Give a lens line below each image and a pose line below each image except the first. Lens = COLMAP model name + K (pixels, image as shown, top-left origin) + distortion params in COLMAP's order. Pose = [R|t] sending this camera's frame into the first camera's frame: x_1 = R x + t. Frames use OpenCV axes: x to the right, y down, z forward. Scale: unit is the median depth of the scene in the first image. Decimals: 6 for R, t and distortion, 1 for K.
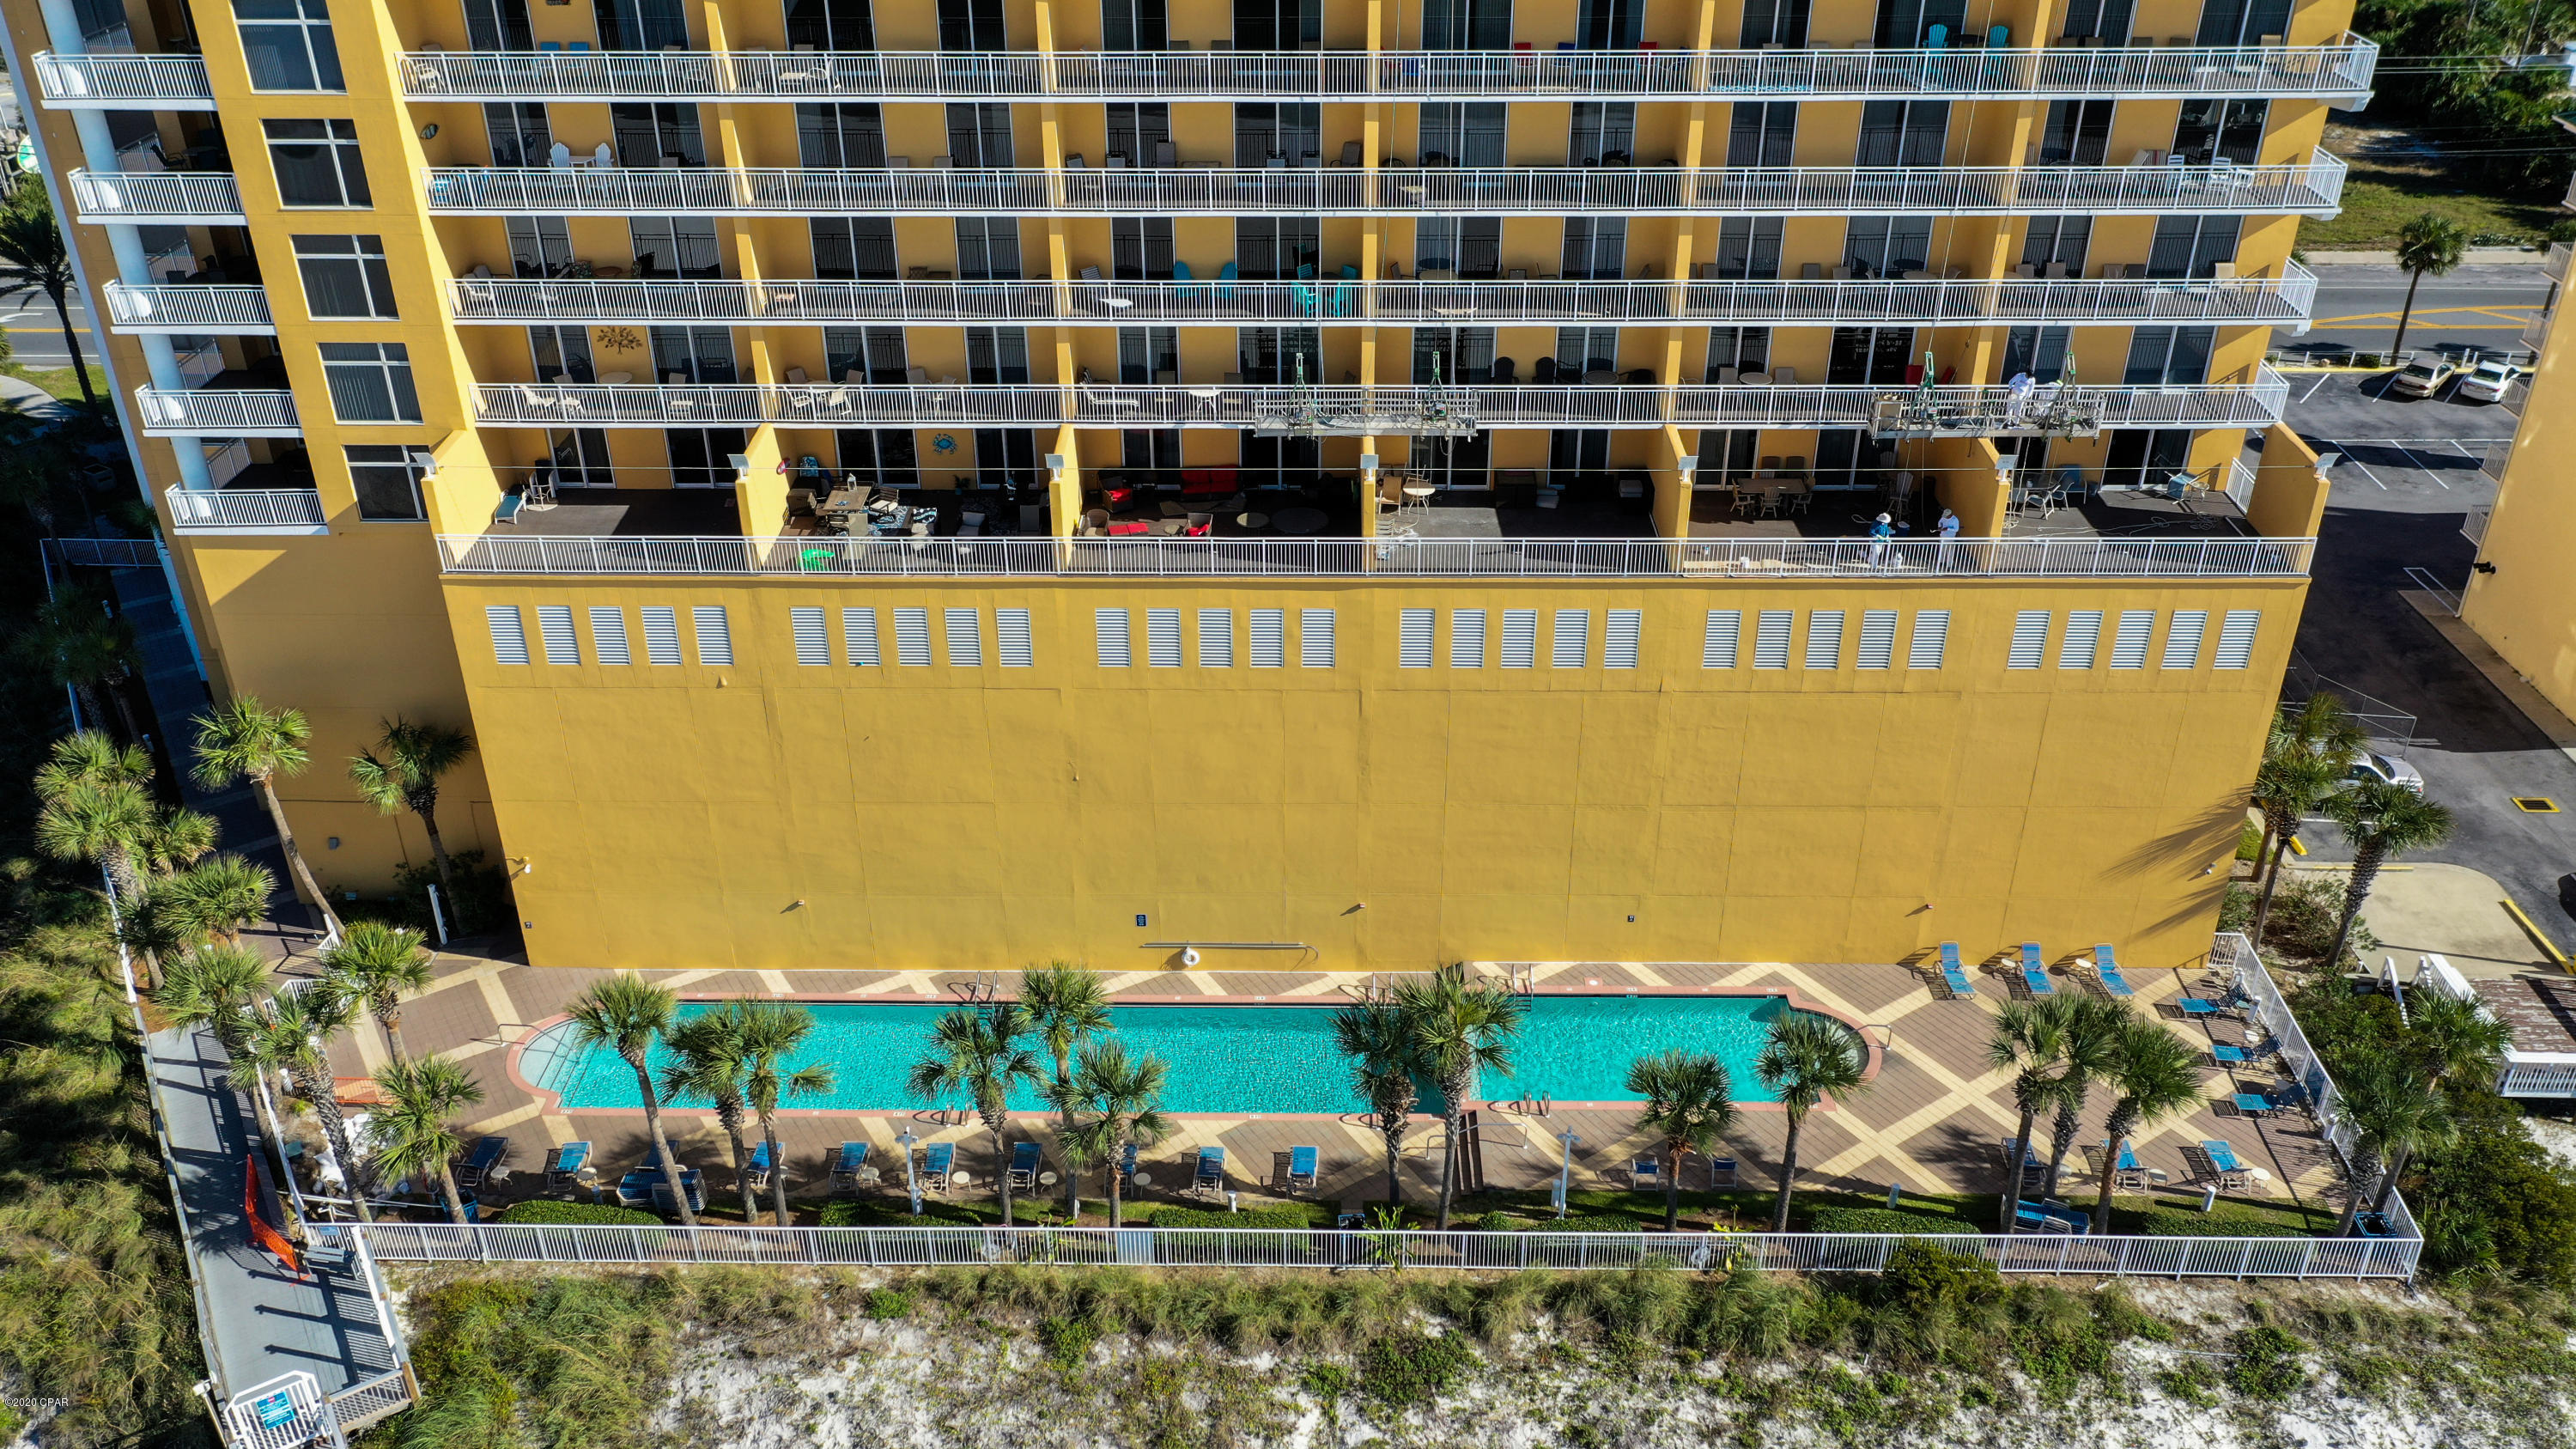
lens RADIAL K [[2081.3, 0, 1288.0], [0, 2081.3, 724.5], [0, 0, 1]] dist [-0.004579, -0.000861]
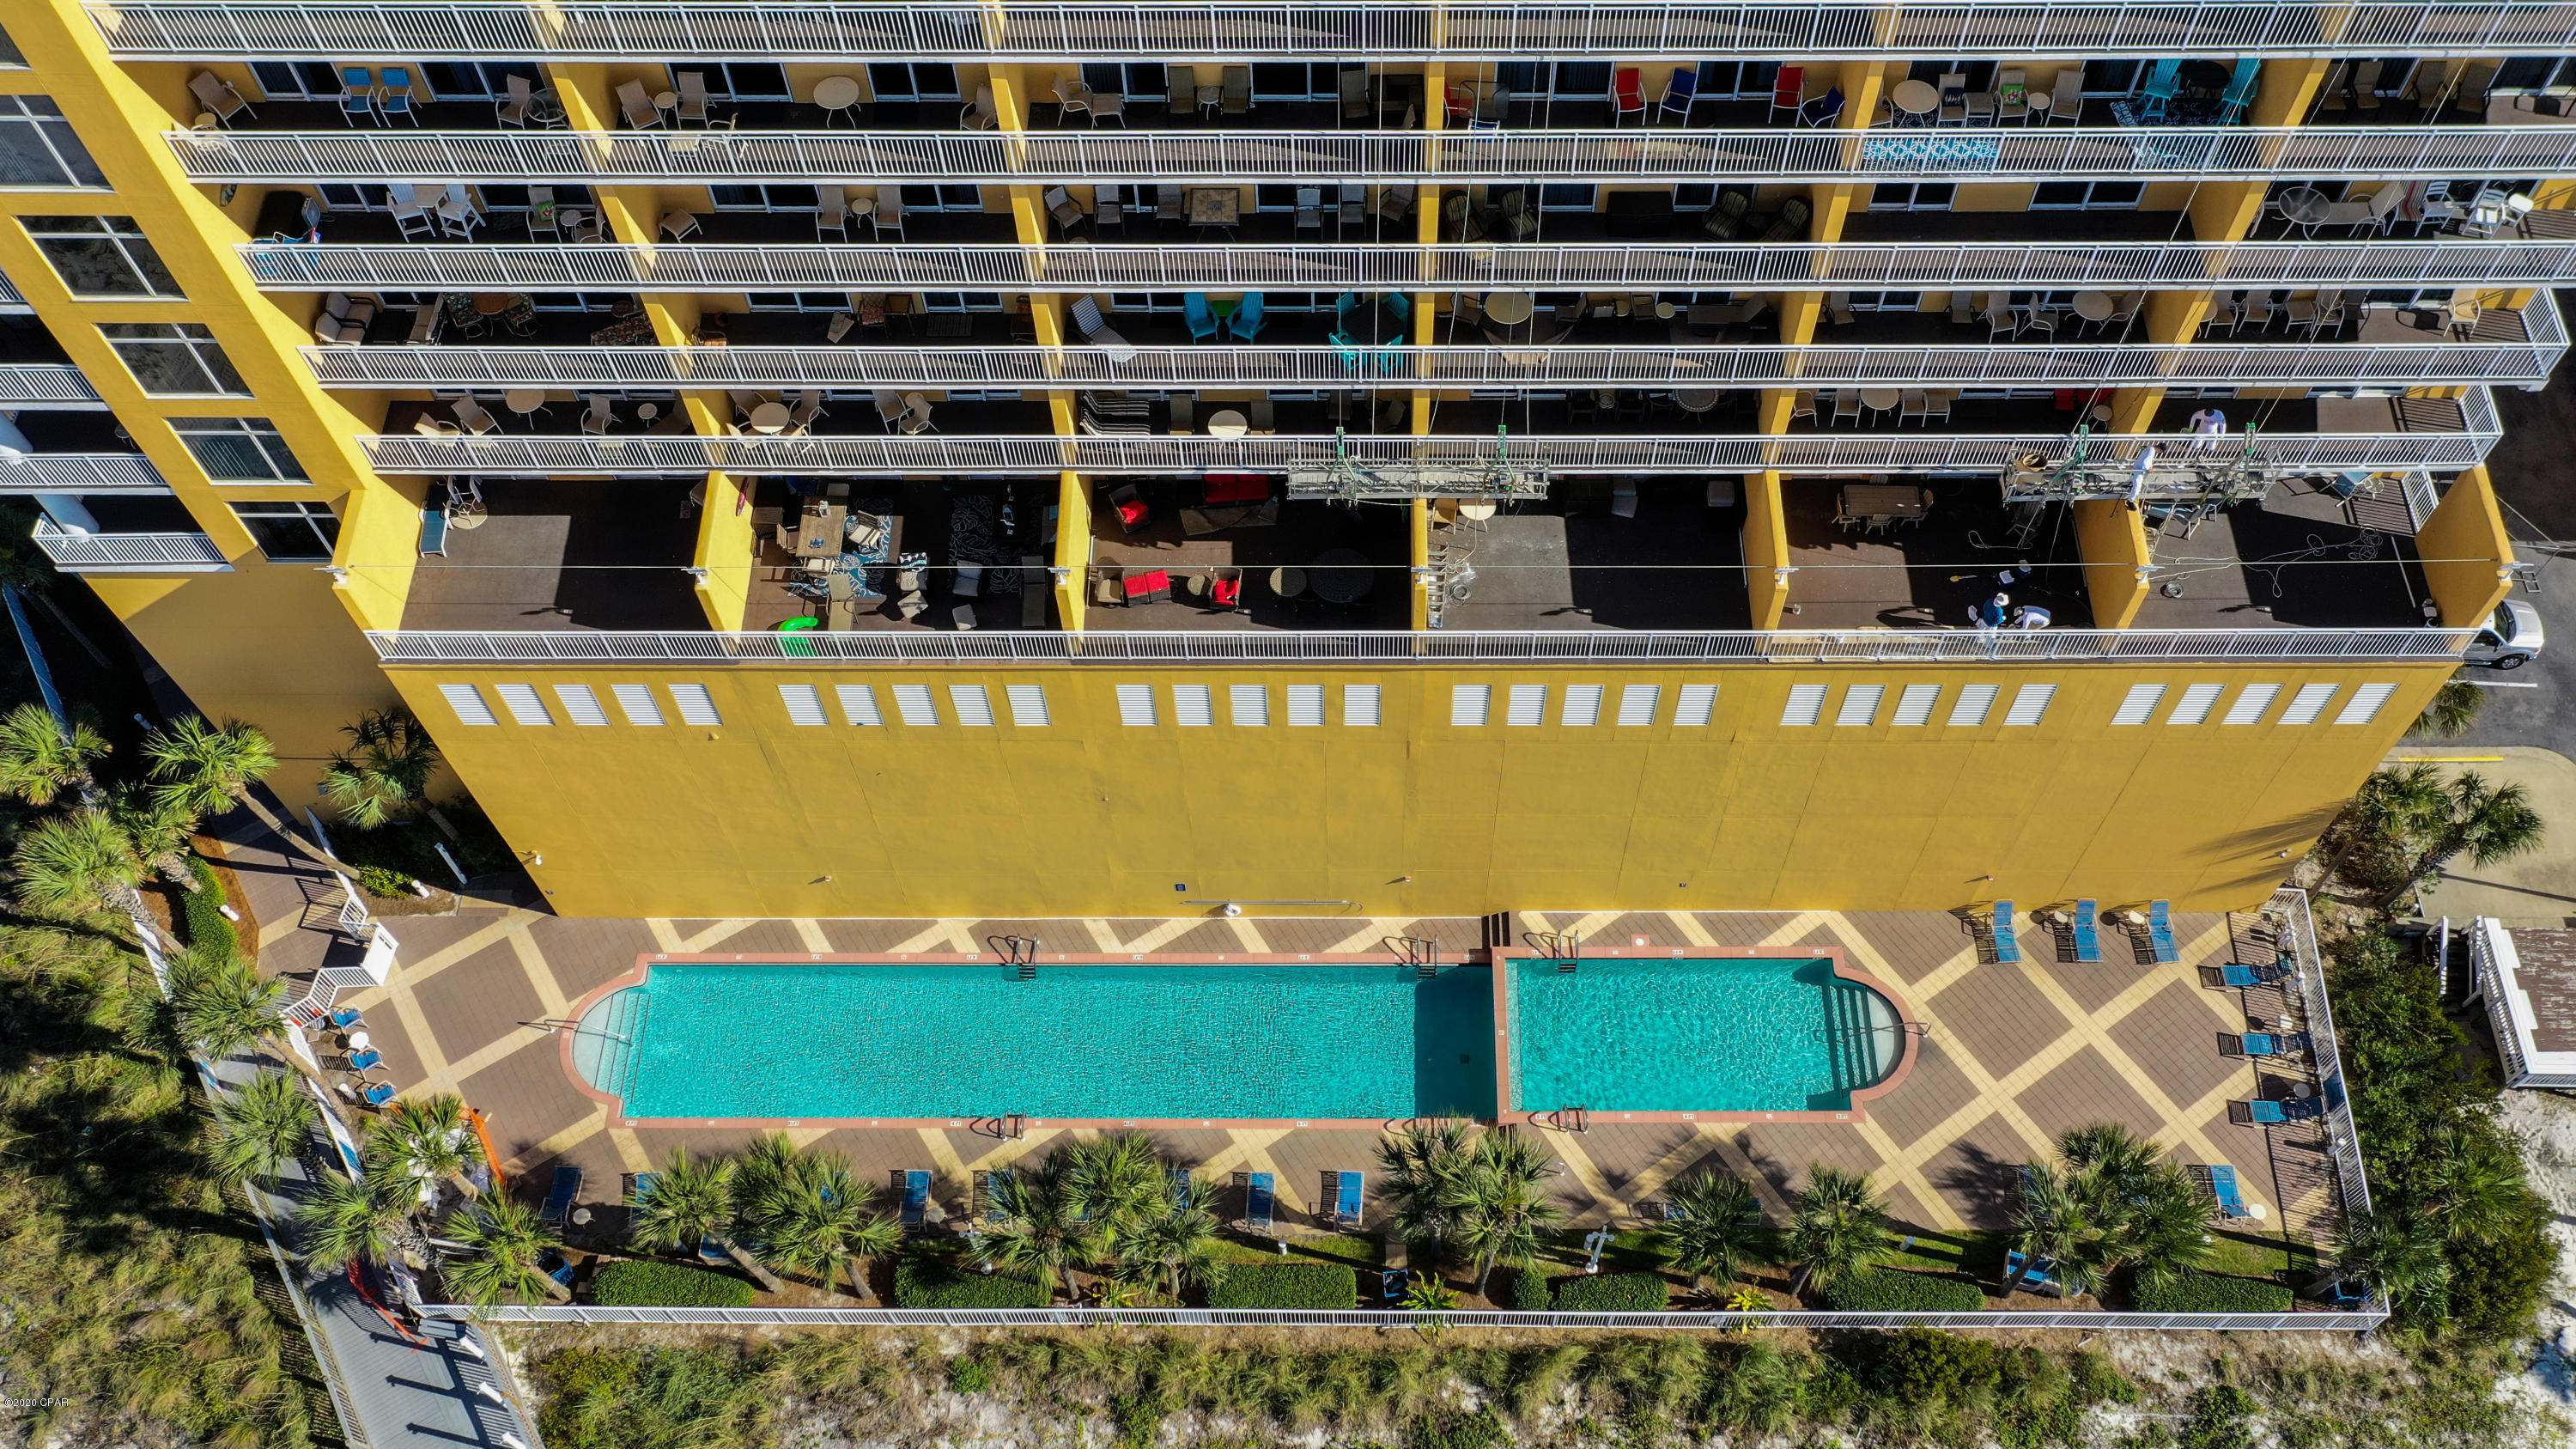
lens RADIAL K [[2143.7, 0, 1345.2], [0, 2143.7, 723.2], [0, 0, 1]] dist [-0.005296, -0.001948]
pose [[0.999903, -0.011493, 0.007929, -0.000647], [0.005569, 0.849026, 0.528322, -0.557033], [-0.012804, -0.528226, 0.849007, 0.209440]]
